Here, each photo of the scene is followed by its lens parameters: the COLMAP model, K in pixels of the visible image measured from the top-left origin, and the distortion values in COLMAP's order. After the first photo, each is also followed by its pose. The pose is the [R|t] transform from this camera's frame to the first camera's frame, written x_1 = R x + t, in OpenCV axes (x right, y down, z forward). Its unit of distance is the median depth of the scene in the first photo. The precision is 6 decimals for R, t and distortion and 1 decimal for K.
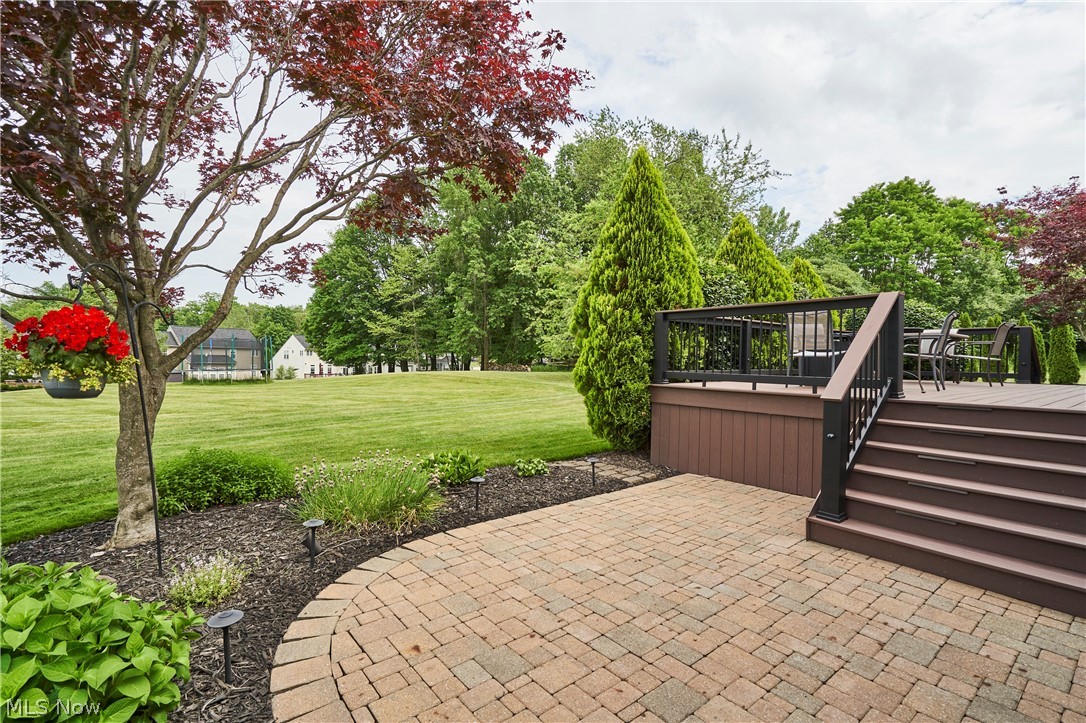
lens RADIAL K [[504.5, 0, 542.5], [0, 504.5, 359.5], [0, 0, 1]] dist [-0.001247, 0.000251]
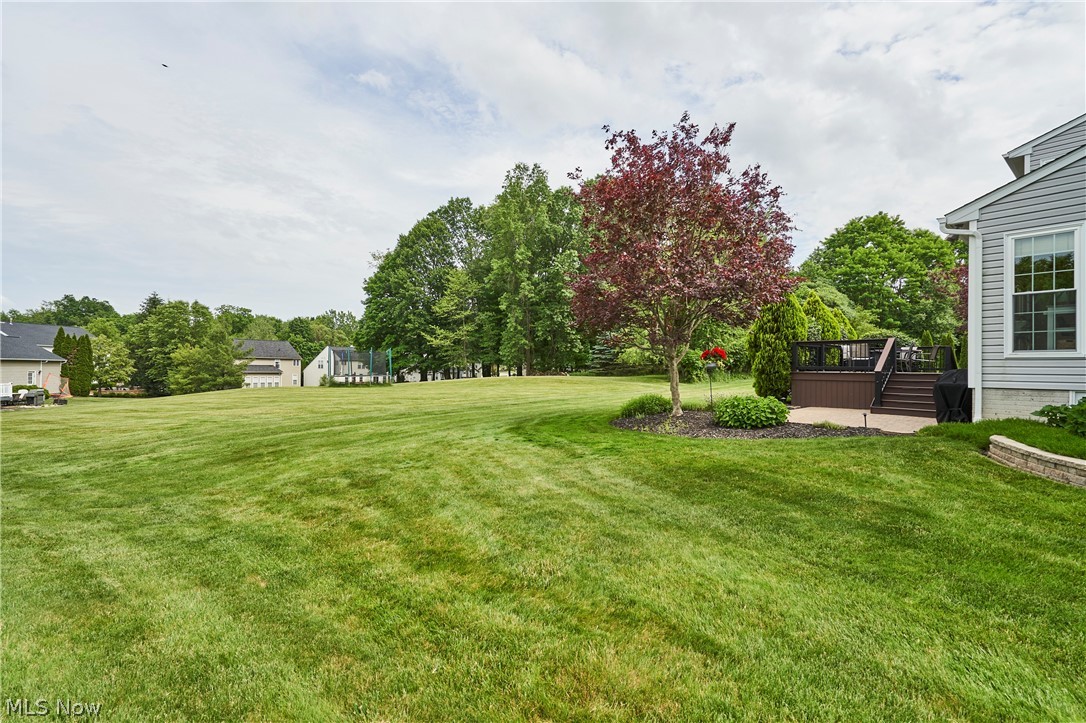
lens RADIAL K [[504.5, 0, 546.9], [0, 504.5, 358.6], [0, 0, 1]] dist [-0.001247, 0.000251]
pose [[0.999163, -0.004516, 0.040650, -0.130618], [0.005348, 0.999778, -0.020392, 0.003549], [-0.040549, 0.020593, 0.998965, -0.168280]]
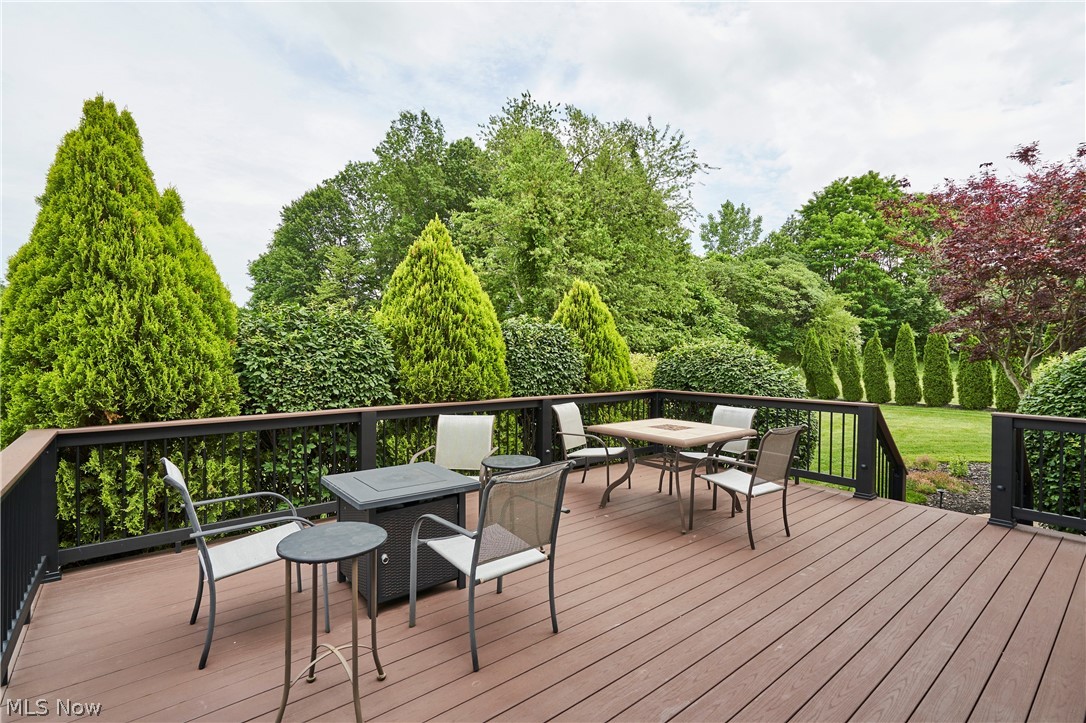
lens RADIAL K [[504.5, 0, 541.2], [0, 504.5, 357.7], [0, 0, 1]] dist [-0.001247, 0.000251]
pose [[0.999825, -0.009583, 0.016052, 0.090874], [0.009524, 0.999948, 0.003725, -0.020874], [-0.016087, -0.003572, 0.999864, 0.064096]]
